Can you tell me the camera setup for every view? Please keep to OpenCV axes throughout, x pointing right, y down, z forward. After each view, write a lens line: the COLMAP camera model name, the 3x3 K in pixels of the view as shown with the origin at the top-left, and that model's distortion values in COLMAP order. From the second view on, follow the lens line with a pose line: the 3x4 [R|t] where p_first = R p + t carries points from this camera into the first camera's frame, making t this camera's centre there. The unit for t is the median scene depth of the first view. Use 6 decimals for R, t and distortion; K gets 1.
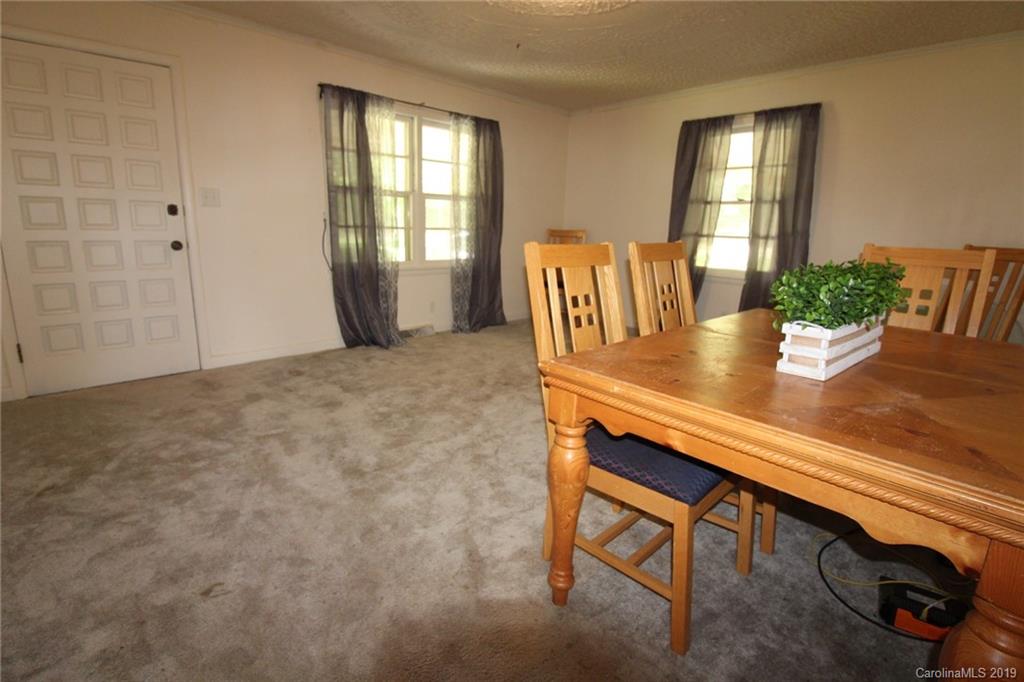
lens RADIAL K [[472.7, 0, 509.1], [0, 472.7, 322.6], [0, 0, 1]] dist [-0.001155, -0.011630]
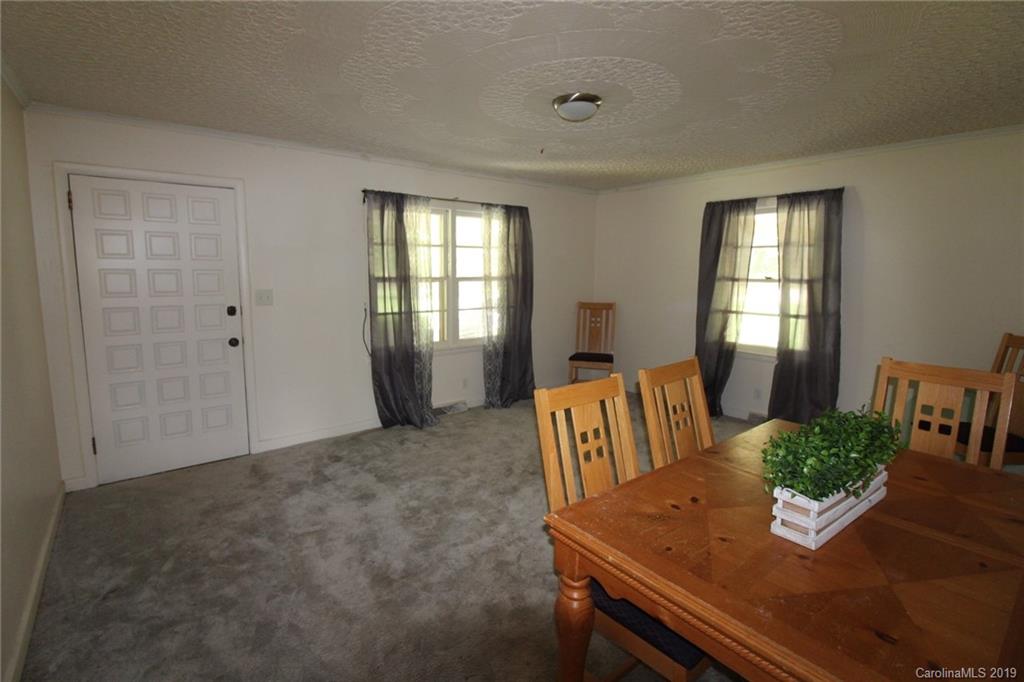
lens RADIAL K [[472.7, 0, 509.1], [0, 472.7, 322.6], [0, 0, 1]] dist [-0.001155, -0.011630]
pose [[0.996490, -0.010851, -0.083000, 0.032058], [0.003247, 0.995827, -0.091202, -0.106905], [0.083644, 0.090612, 0.992367, -0.050649]]
